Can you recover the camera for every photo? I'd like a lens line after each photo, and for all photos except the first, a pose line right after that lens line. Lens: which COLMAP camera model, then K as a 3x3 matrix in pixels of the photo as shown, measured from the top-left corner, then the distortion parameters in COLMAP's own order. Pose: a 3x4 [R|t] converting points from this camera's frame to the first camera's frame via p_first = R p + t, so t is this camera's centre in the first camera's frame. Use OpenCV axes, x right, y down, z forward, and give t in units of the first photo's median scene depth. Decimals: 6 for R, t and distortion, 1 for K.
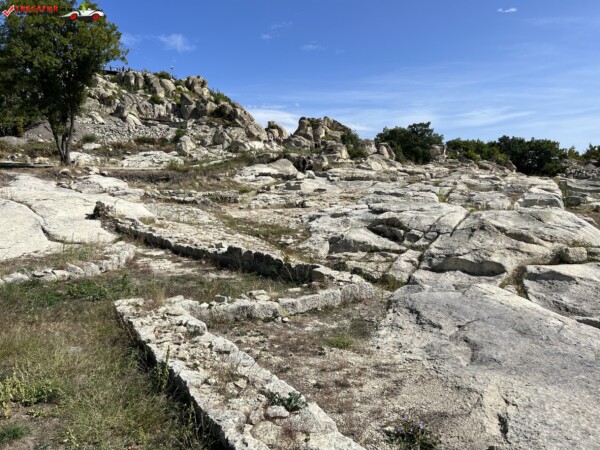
lens RADIAL K [[450.8, 0, 303.5], [0, 450.8, 224.6], [0, 0, 1]] dist [0.066507, -0.106445]
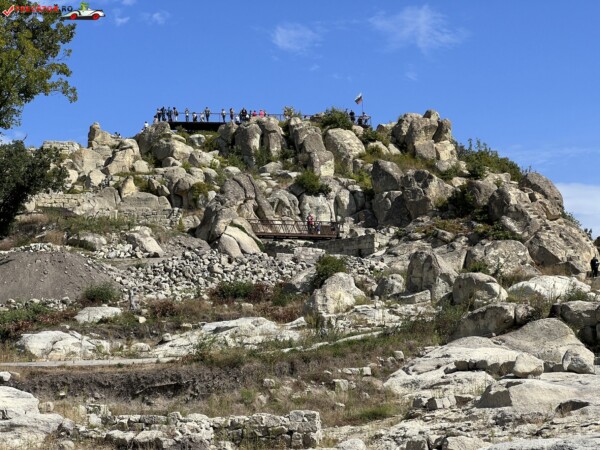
lens RADIAL K [[1342.2, 0, 302.5], [0, 1342.2, 222.9], [0, 0, 1]] dist [-0.096907, 4.956118]
pose [[0.932942, -0.072861, -0.352577, 0.097492], [-0.009231, 0.974145, -0.225736, 0.007433], [0.359909, 0.213854, 0.908148, 0.013266]]
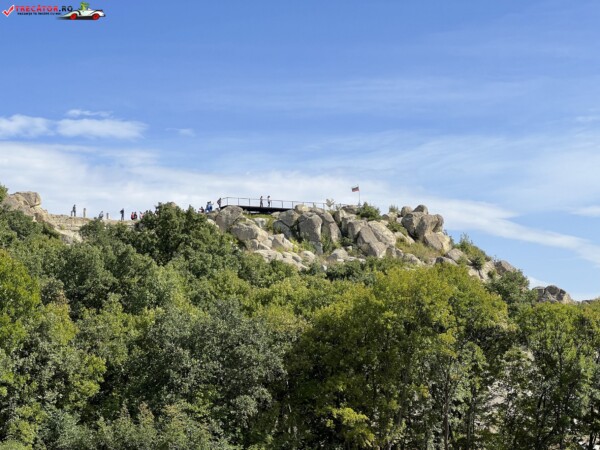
lens RADIAL K [[1376.3, 0, 299.3], [0, 1376.3, 189.1], [0, 0, 1]] dist [0.064726, 1.095854]
pose [[0.998976, -0.014802, 0.042754, -0.847326], [0.023787, 0.975658, -0.218005, -0.084883], [-0.038486, 0.218799, 0.975011, -0.749126]]
